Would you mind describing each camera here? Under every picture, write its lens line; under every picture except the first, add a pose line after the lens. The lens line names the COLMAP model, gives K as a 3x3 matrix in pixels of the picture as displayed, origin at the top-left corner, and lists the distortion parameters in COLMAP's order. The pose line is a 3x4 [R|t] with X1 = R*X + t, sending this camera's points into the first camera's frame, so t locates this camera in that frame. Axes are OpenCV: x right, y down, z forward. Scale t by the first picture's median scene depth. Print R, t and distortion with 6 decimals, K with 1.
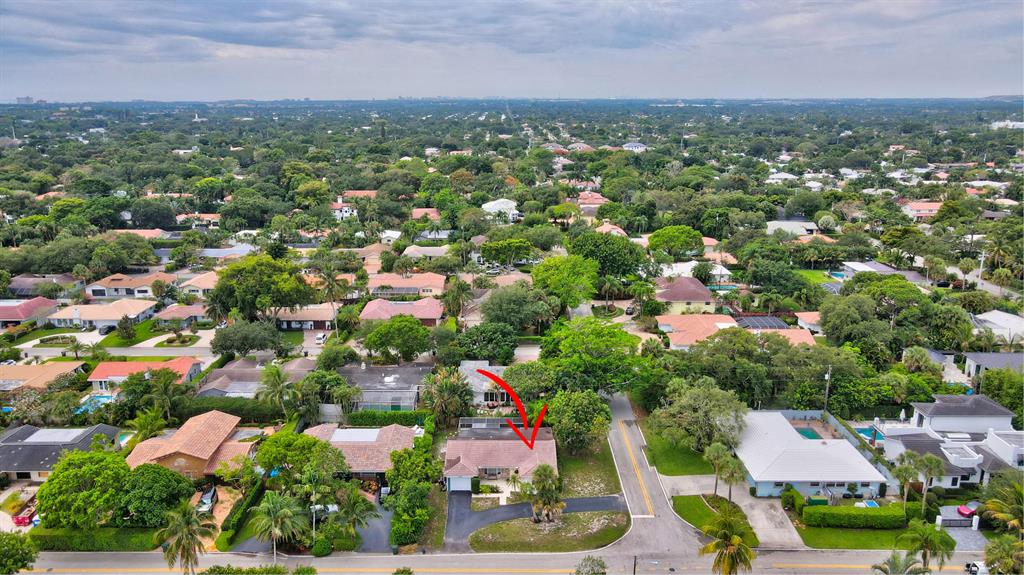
lens RADIAL K [[769.7, 0, 512.0], [0, 769.7, 287.5], [0, 0, 1]] dist [-0.006383, 0.031070]
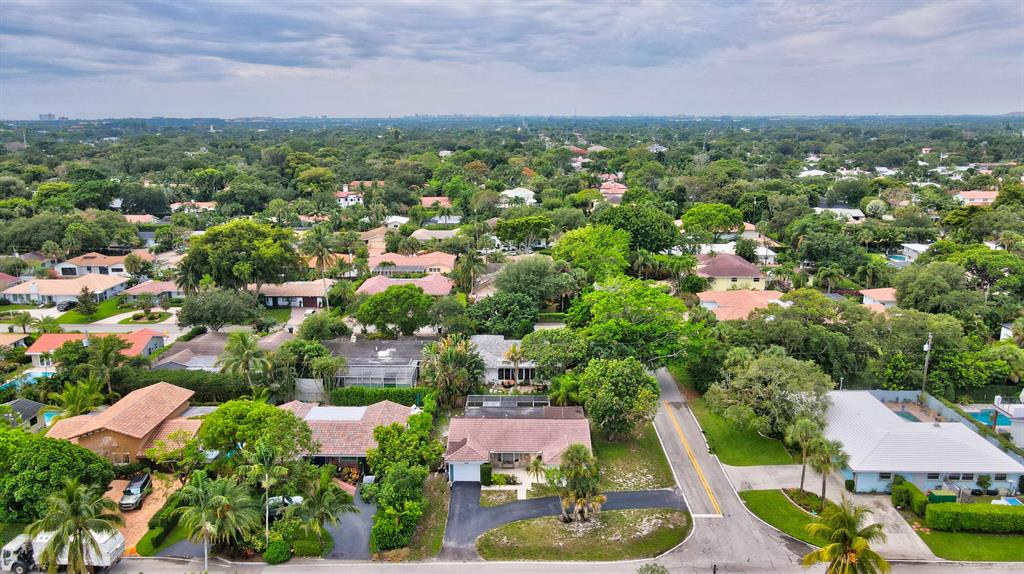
lens RADIAL K [[769.7, 0, 512.0], [0, 769.7, 287.0], [0, 0, 1]] dist [-0.006383, 0.031070]
pose [[0.999792, 0.002549, -0.020227, -0.005938], [-0.003028, 0.999715, -0.023695, 0.081708], [0.020161, 0.023752, 0.999515, 0.210755]]
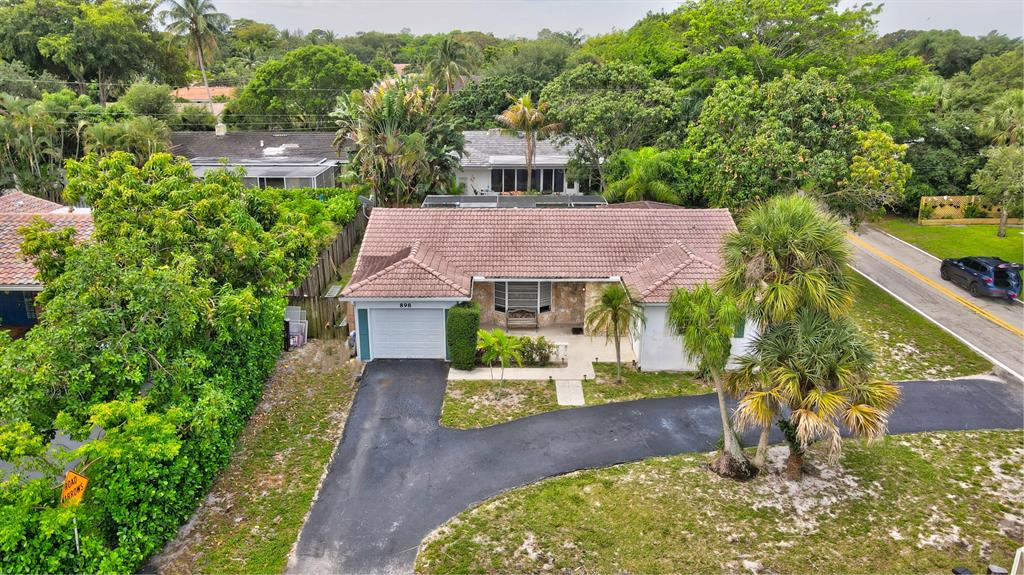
lens RADIAL K [[769.7, 0, 512.0], [0, 769.7, 287.5], [0, 0, 1]] dist [-0.006383, 0.031070]
pose [[0.999990, 0.001723, -0.004095, -0.027365], [-0.001475, 0.998200, 0.059956, 0.208496], [0.004191, -0.059949, 0.998193, 0.685413]]
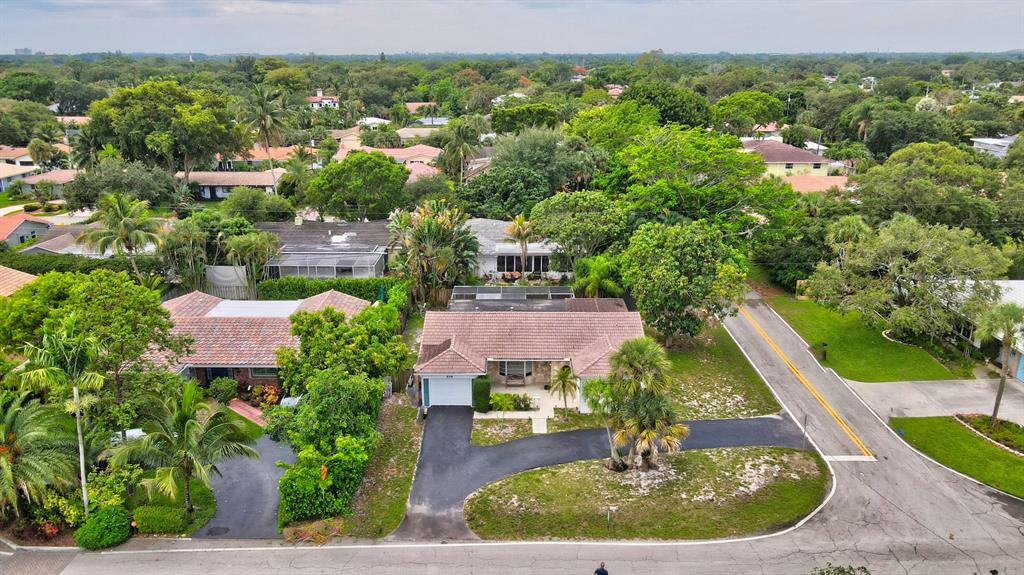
lens RADIAL K [[769.7, 0, 512.0], [0, 769.7, 287.5], [0, 0, 1]] dist [-0.006383, 0.031070]
pose [[0.999936, 0.001501, -0.011249, -0.021538], [-0.000920, 0.998677, 0.051406, 0.154453], [0.011312, -0.051393, 0.998614, 0.488436]]
